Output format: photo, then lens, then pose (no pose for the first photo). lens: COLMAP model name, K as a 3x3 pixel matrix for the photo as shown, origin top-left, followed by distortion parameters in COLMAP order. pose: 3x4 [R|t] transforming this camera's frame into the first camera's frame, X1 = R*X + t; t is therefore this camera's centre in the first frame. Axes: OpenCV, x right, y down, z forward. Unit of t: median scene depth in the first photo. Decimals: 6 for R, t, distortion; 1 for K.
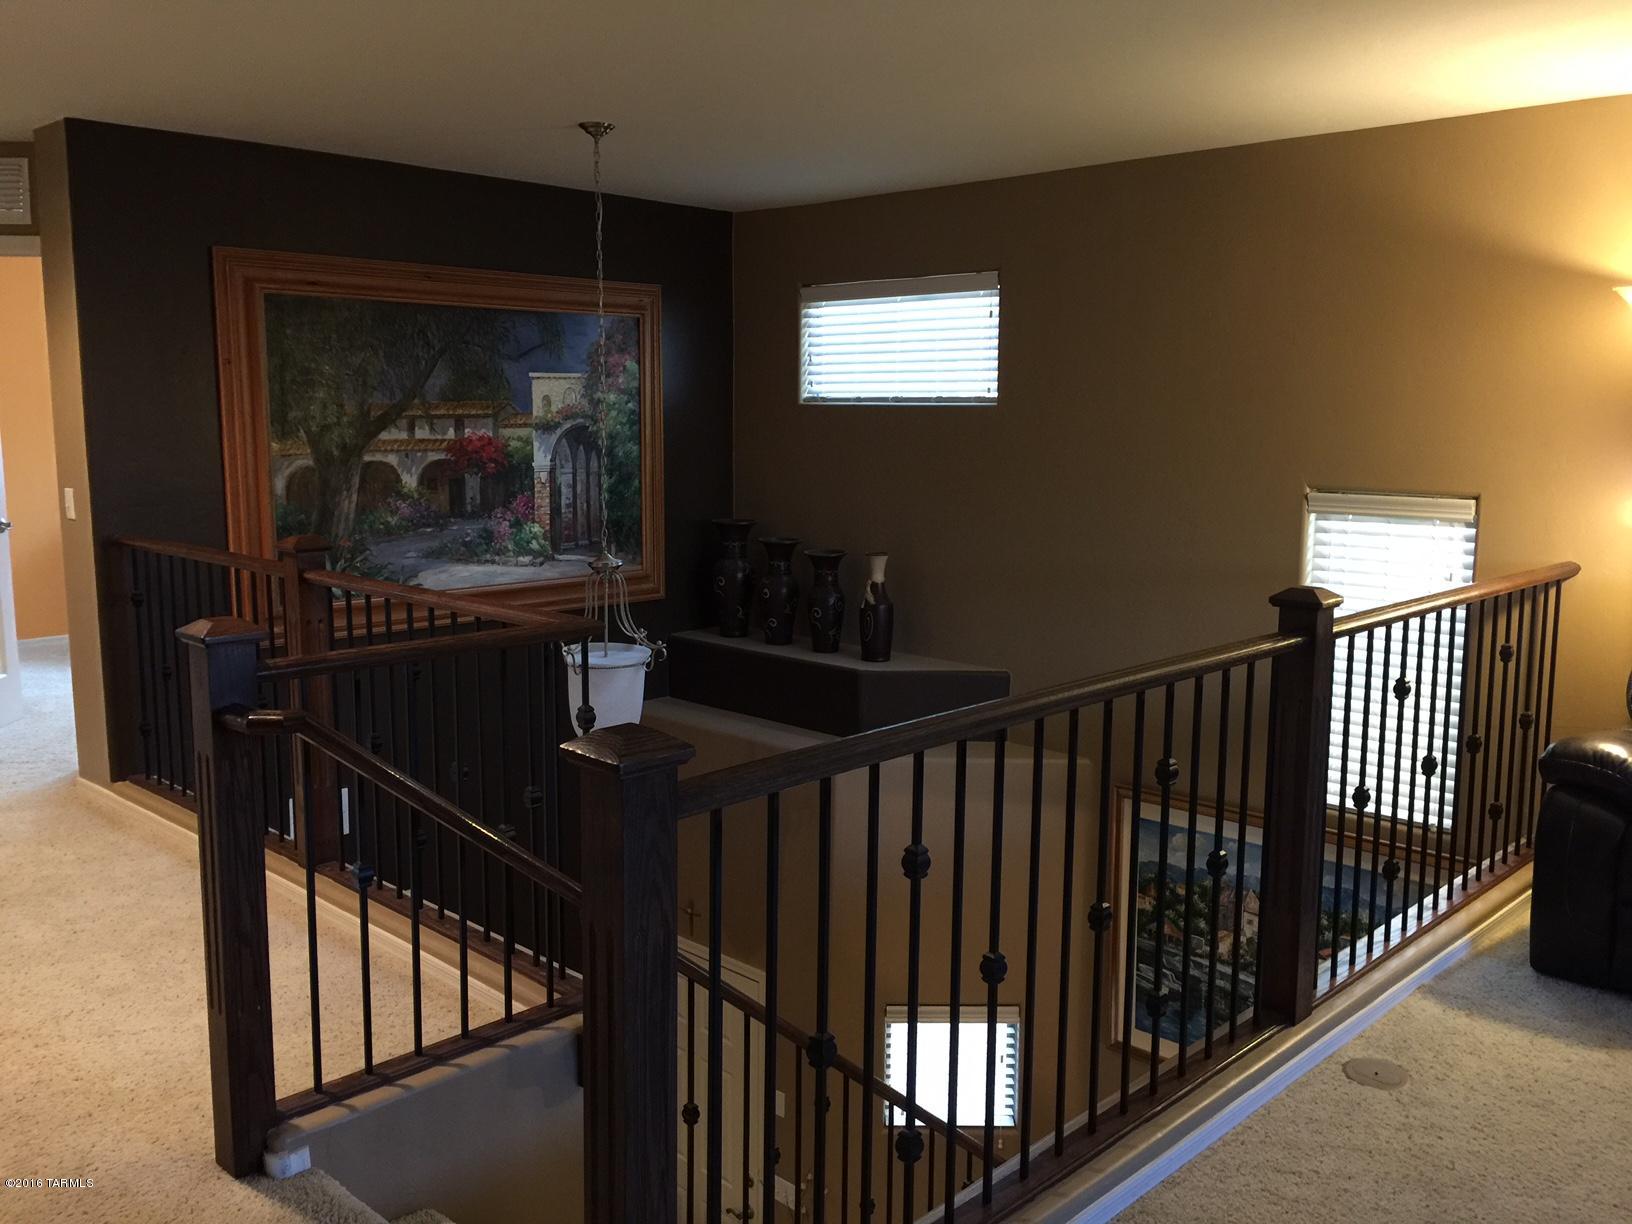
lens RADIAL K [[1406.4, 0, 815.2], [0, 1406.4, 600.2], [0, 0, 1]] dist [0.073198, -0.095130]
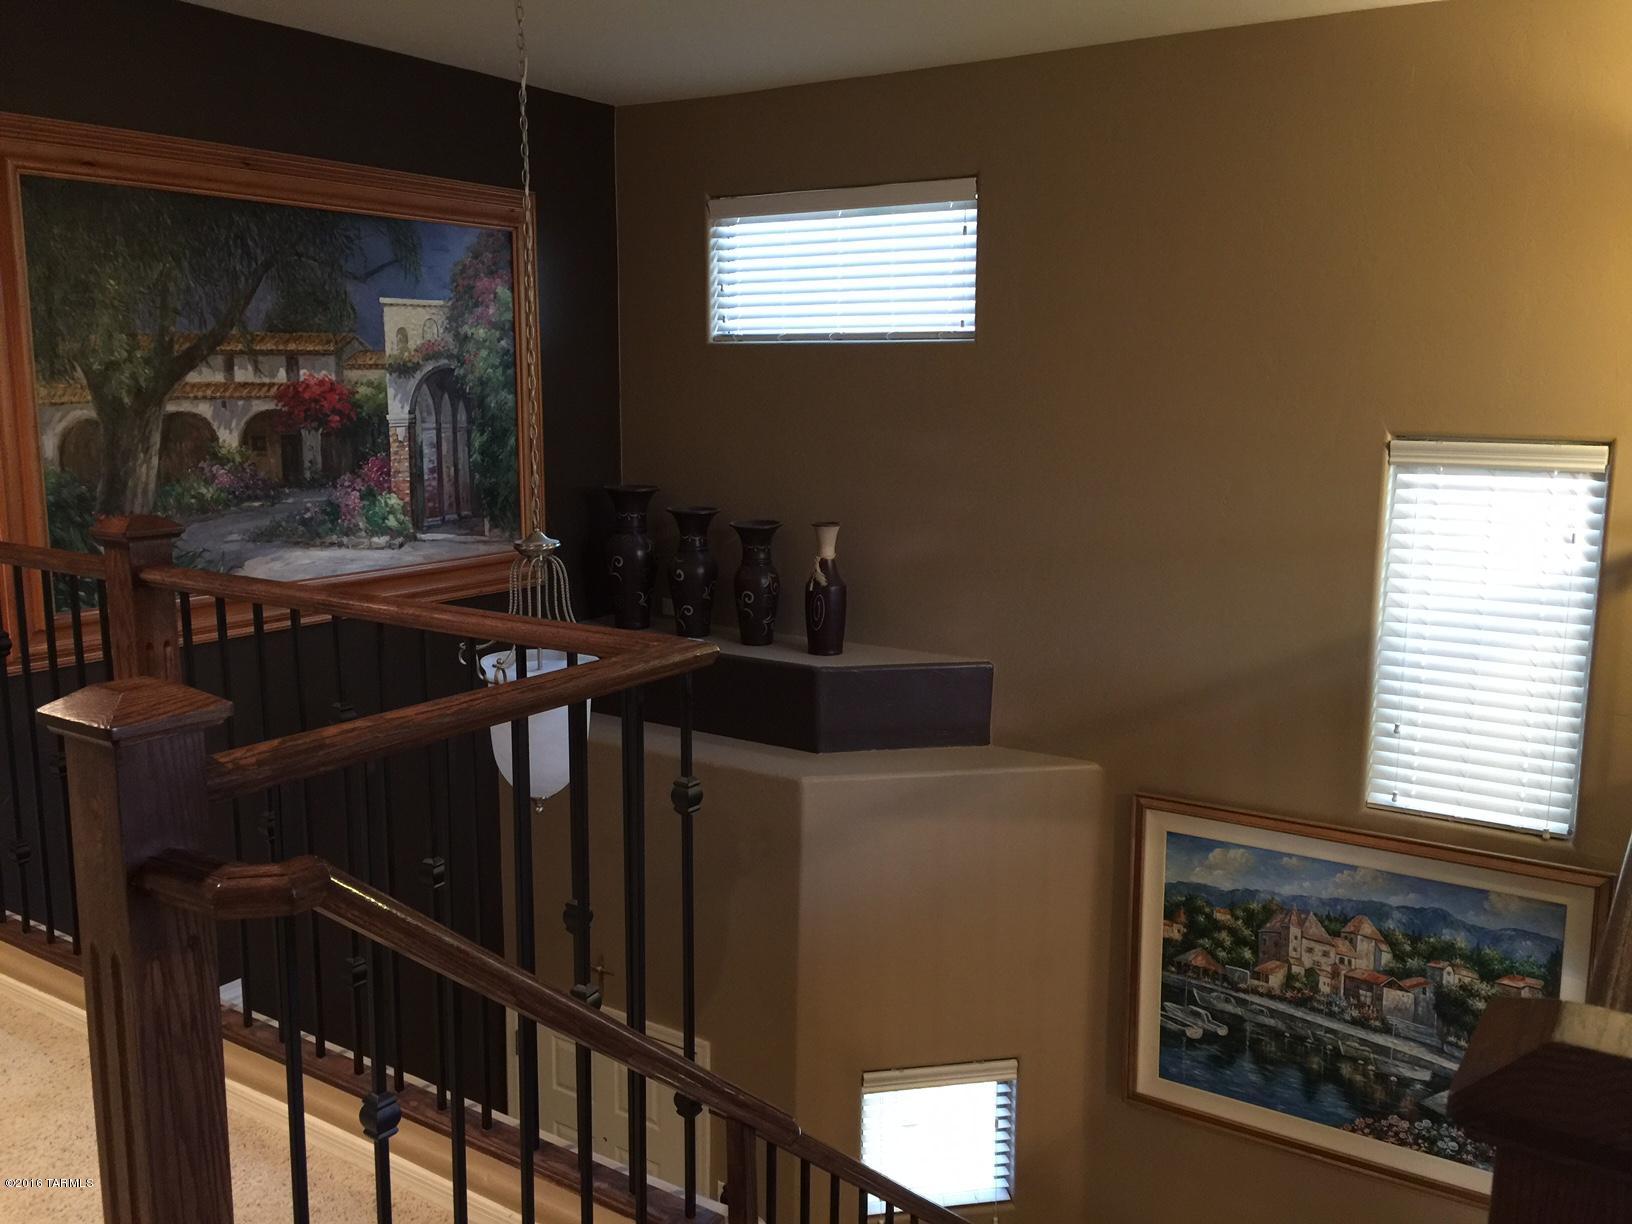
lens RADIAL K [[1406.4, 0, 814.1], [0, 1406.4, 601.7], [0, 0, 1]] dist [0.073198, -0.095130]
pose [[0.983115, -0.030098, 0.180496, -0.117812], [0.025712, 0.999316, 0.026592, -0.010155], [-0.181173, -0.021502, 0.983216, 0.199671]]
